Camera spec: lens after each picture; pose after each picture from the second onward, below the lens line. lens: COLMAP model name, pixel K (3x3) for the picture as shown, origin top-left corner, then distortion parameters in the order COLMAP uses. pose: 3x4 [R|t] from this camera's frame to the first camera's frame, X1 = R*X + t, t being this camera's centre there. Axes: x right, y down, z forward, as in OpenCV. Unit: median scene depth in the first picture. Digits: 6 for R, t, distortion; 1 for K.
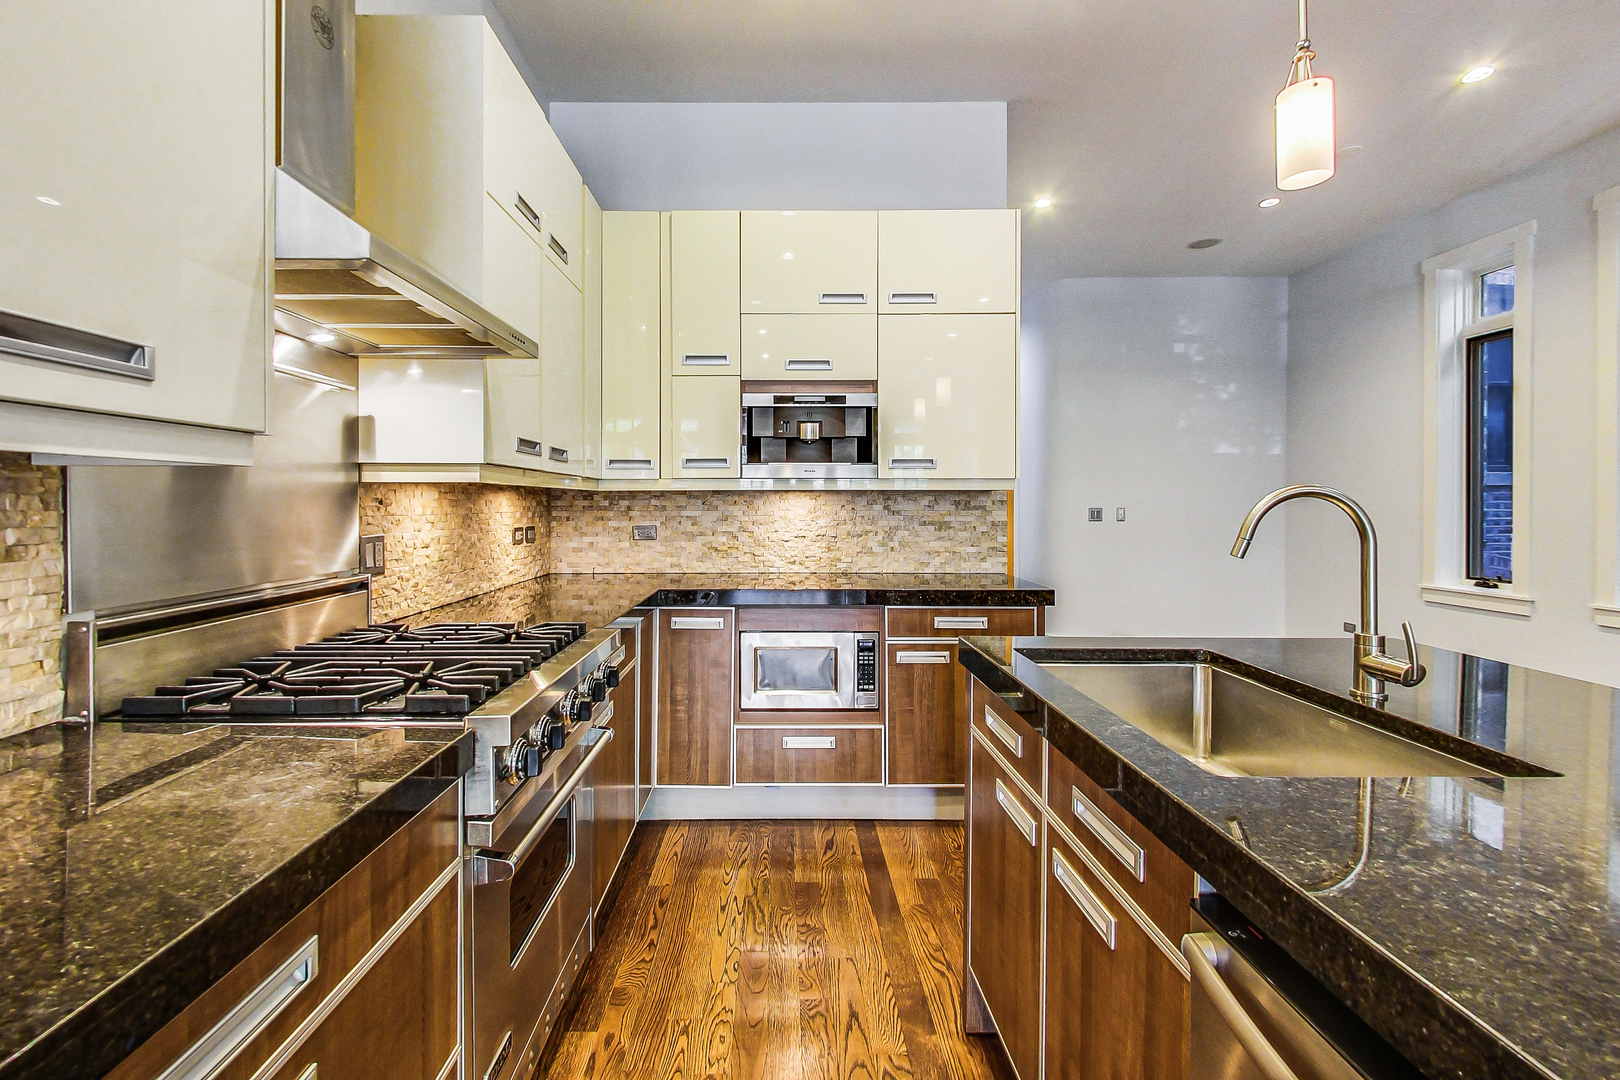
lens RADIAL K [[692.1, 0, 773.0], [0, 692.1, 508.0], [0, 0, 1]] dist [-0.002570, -0.000236]
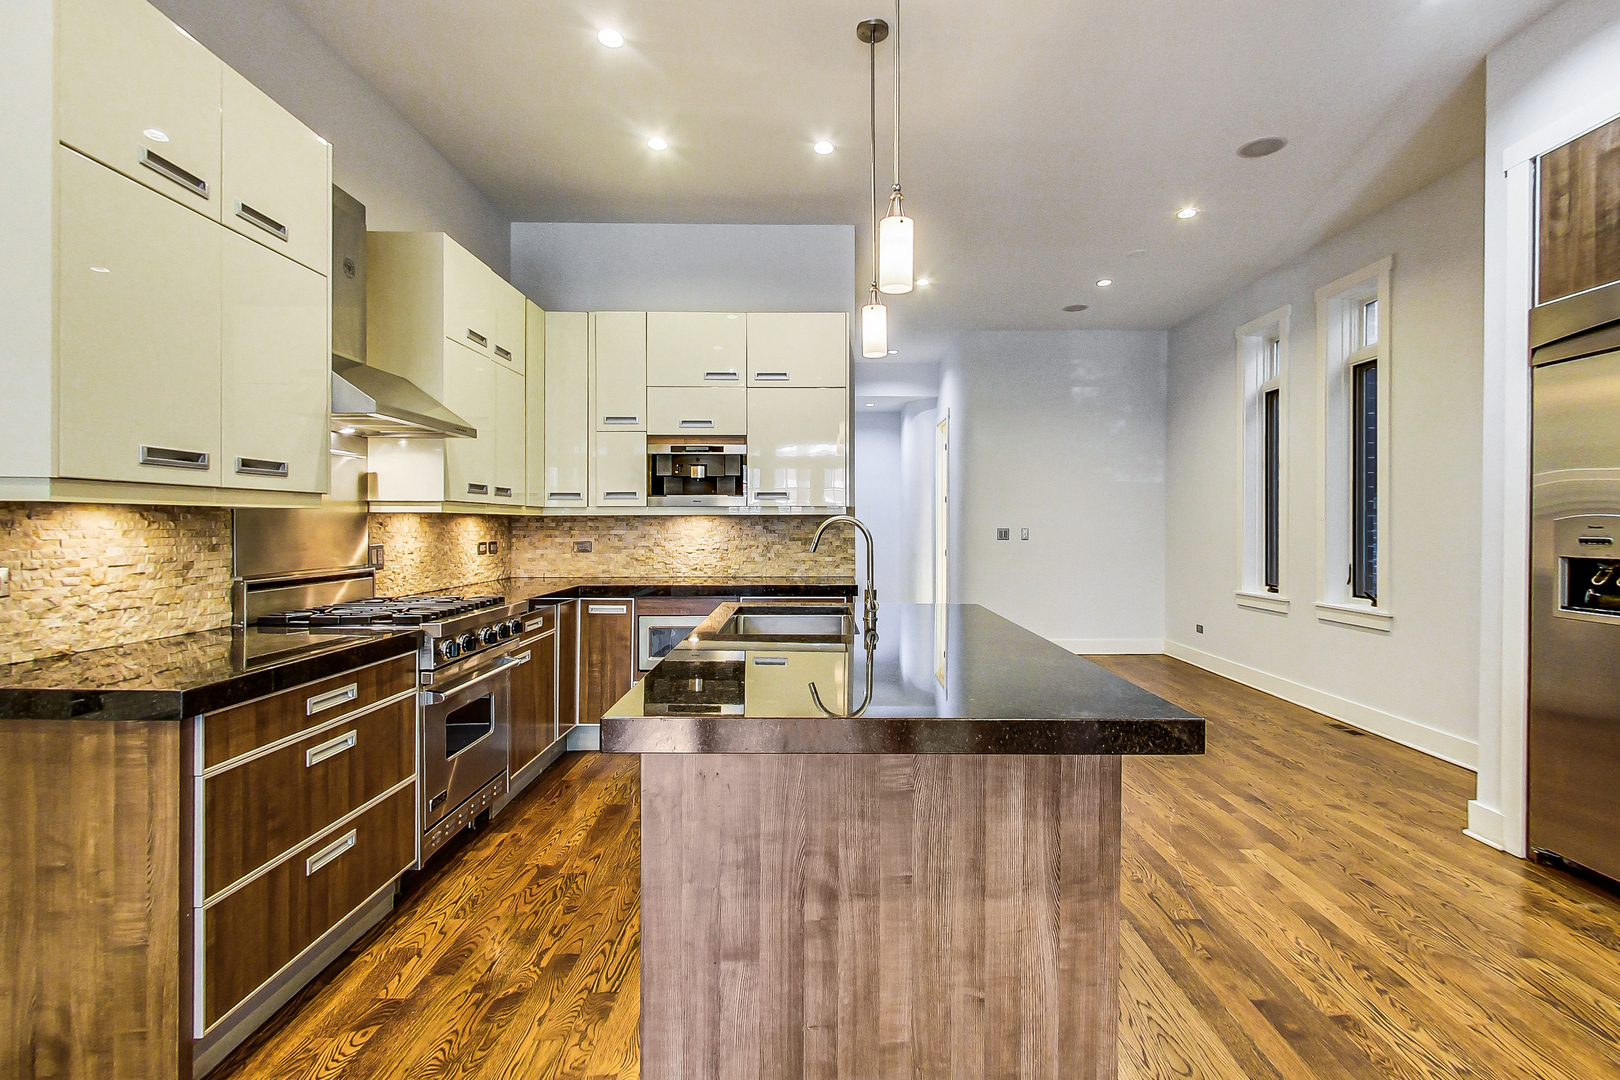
lens RADIAL K [[740.2, 0, 822.1], [0, 740.2, 527.1], [0, 0, 1]] dist [0.000382, -0.000421]
pose [[0.999820, 0.000180, 0.018974, 0.276252], [-0.000144, 0.999998, -0.001898, 0.000718], [-0.018974, 0.001895, 0.999818, -0.481295]]
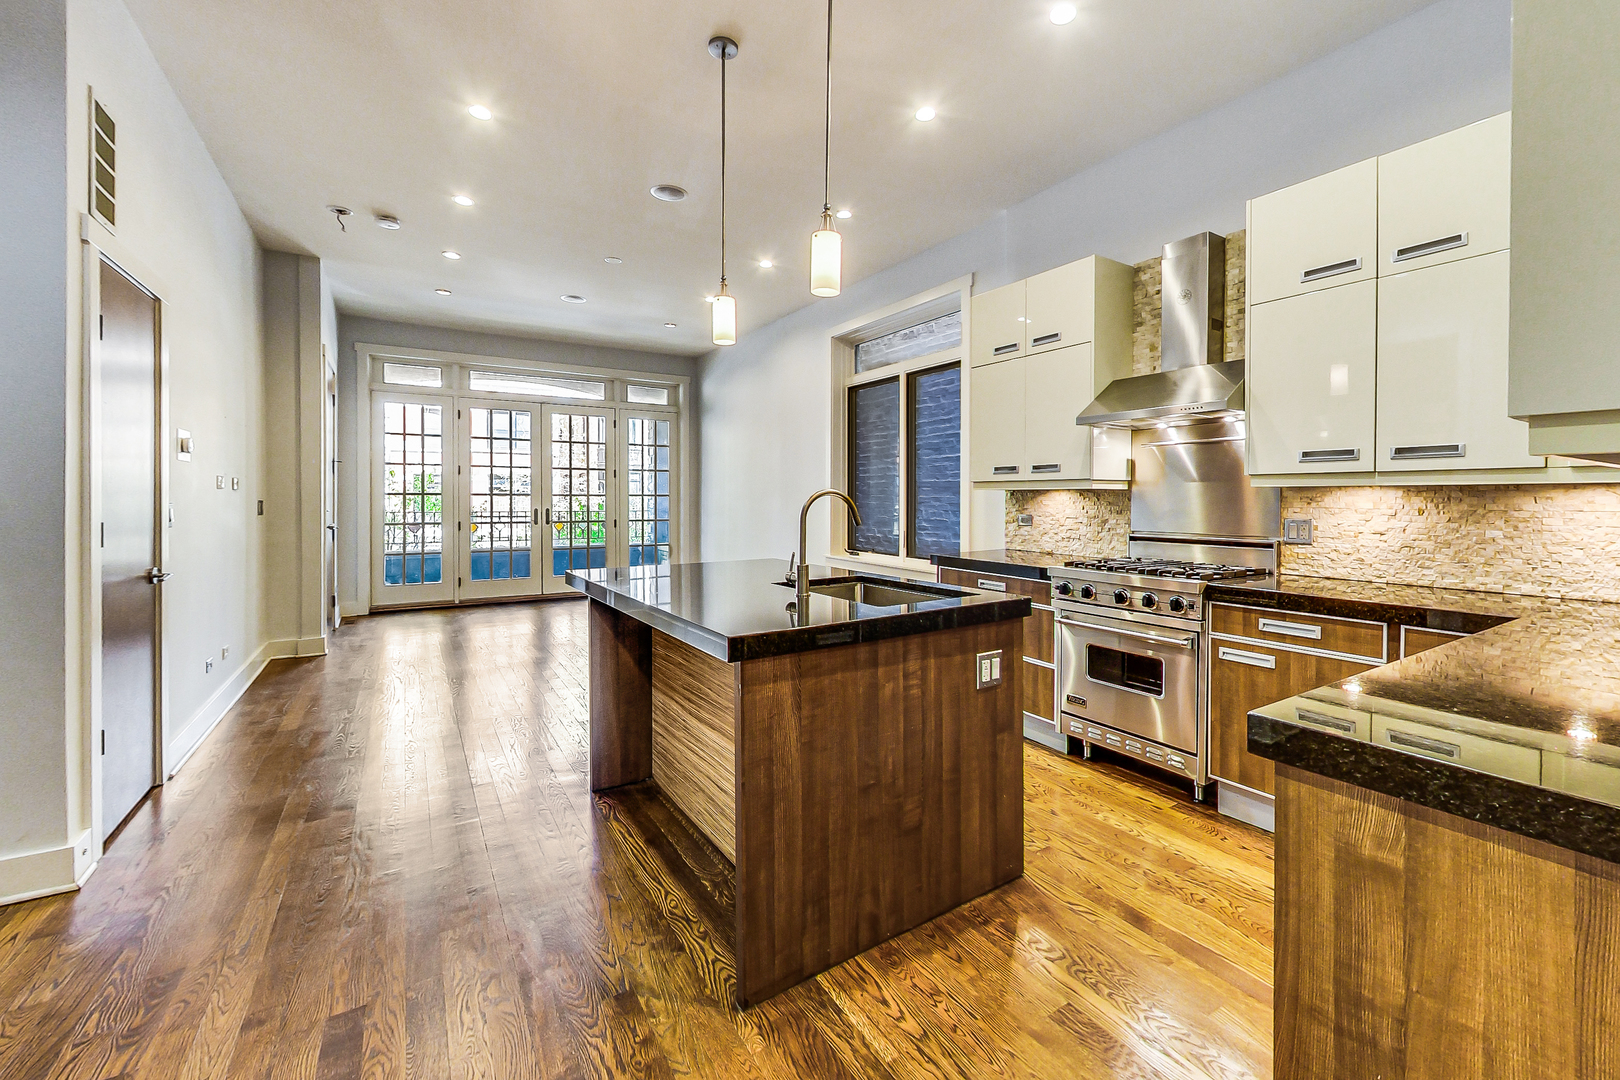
lens RADIAL K [[675.6, 0, 856.7], [0, 675.6, 505.8], [0, 0, 1]] dist [0.000858, 0.000057]
pose [[-0.821951, 0.002372, -0.569553, 0.752840], [-0.007590, 0.999857, 0.015117, -0.005622], [0.569508, 0.016748, -0.821815, 1.092118]]
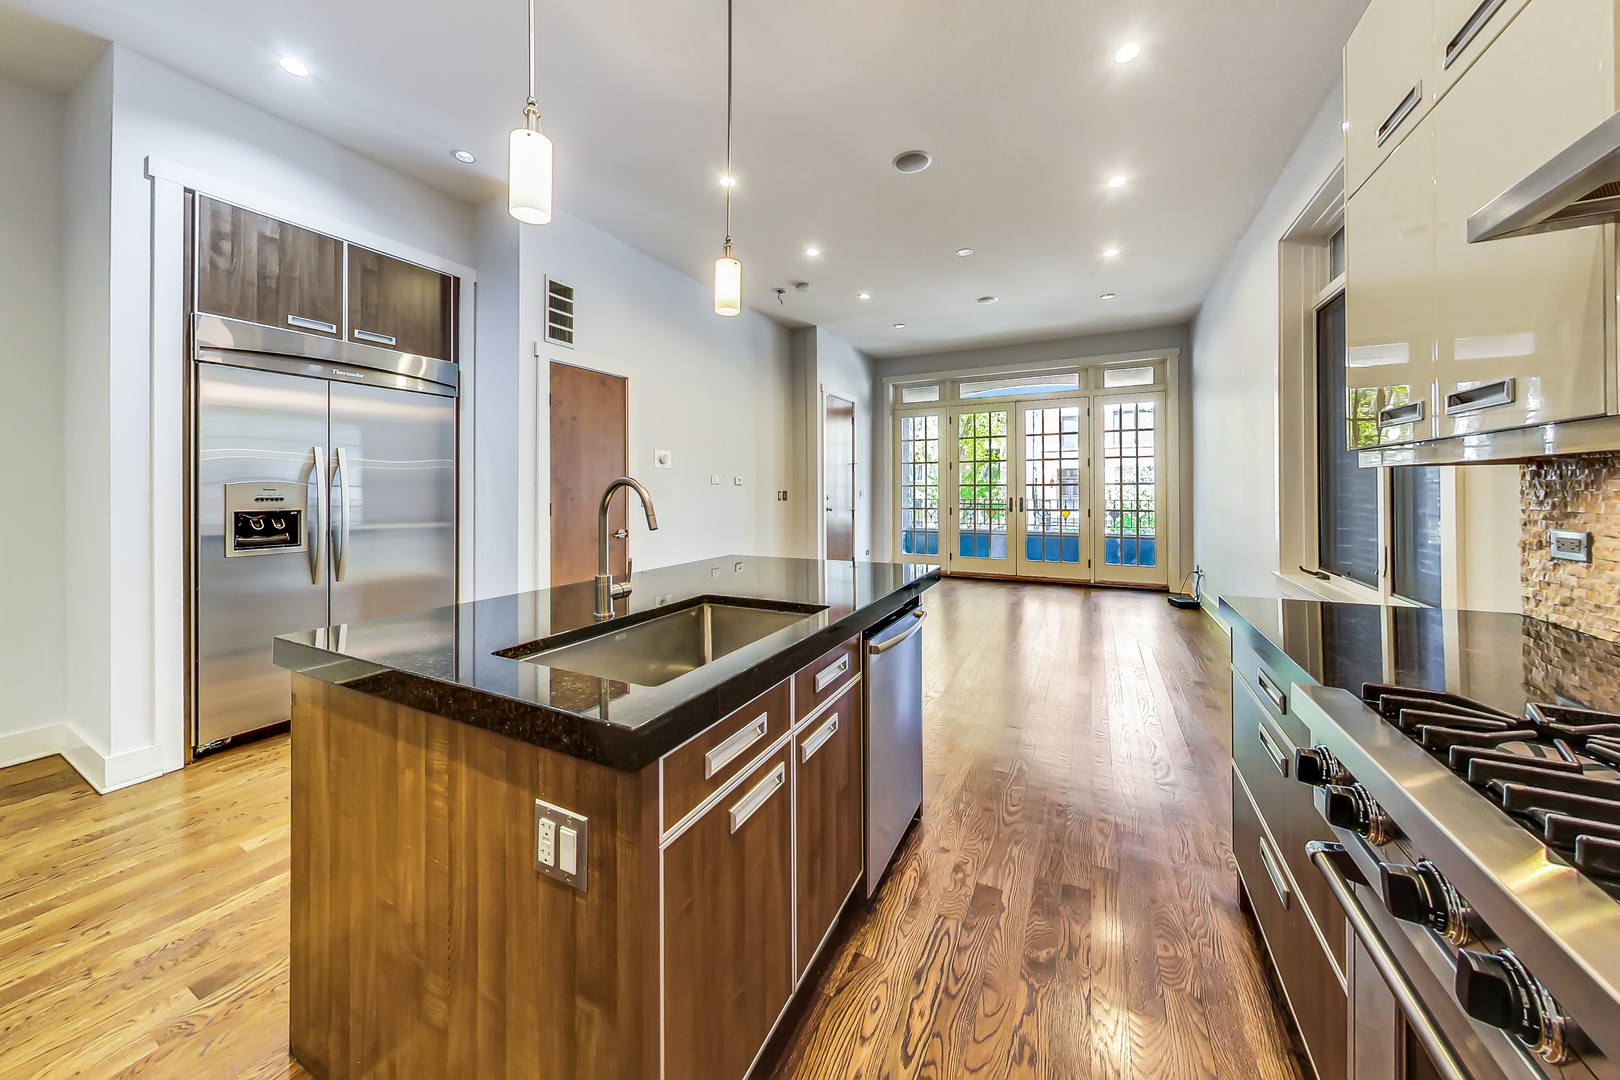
lens RADIAL K [[560.0, 0, 784.7], [0, 560.0, 486.5], [0, 0, 1]] dist [-0.008063, 0.000016]
pose [[-0.883859, 0.001996, 0.467749, -0.027739], [0.003818, 0.999988, 0.002947, -0.005697], [-0.467738, 0.004391, -0.883856, 0.775416]]
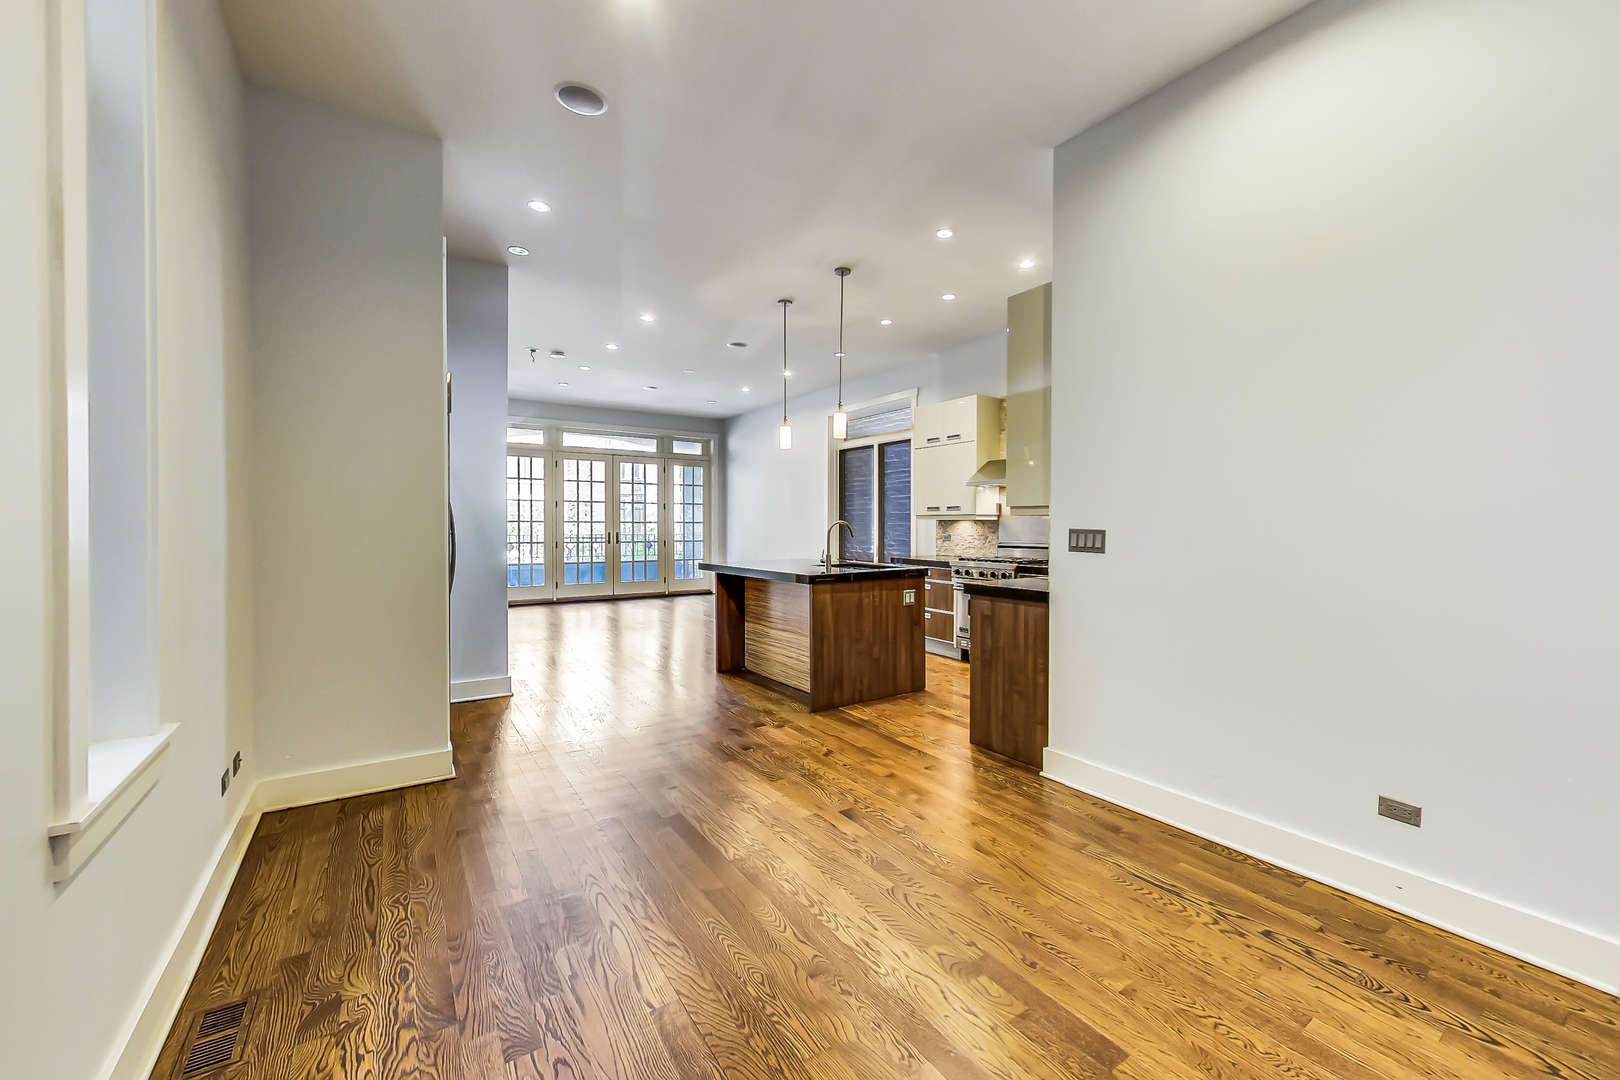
lens RADIAL K [[654.6, 0, 853.2], [0, 654.6, 539.1], [0, 0, 1]] dist [-0.000145, 0.000040]
pose [[-0.806912, 0.010449, -0.590579, 1.322460], [-0.006697, 0.999617, 0.026836, -0.011862], [0.590634, 0.025609, -0.806533, 1.839224]]
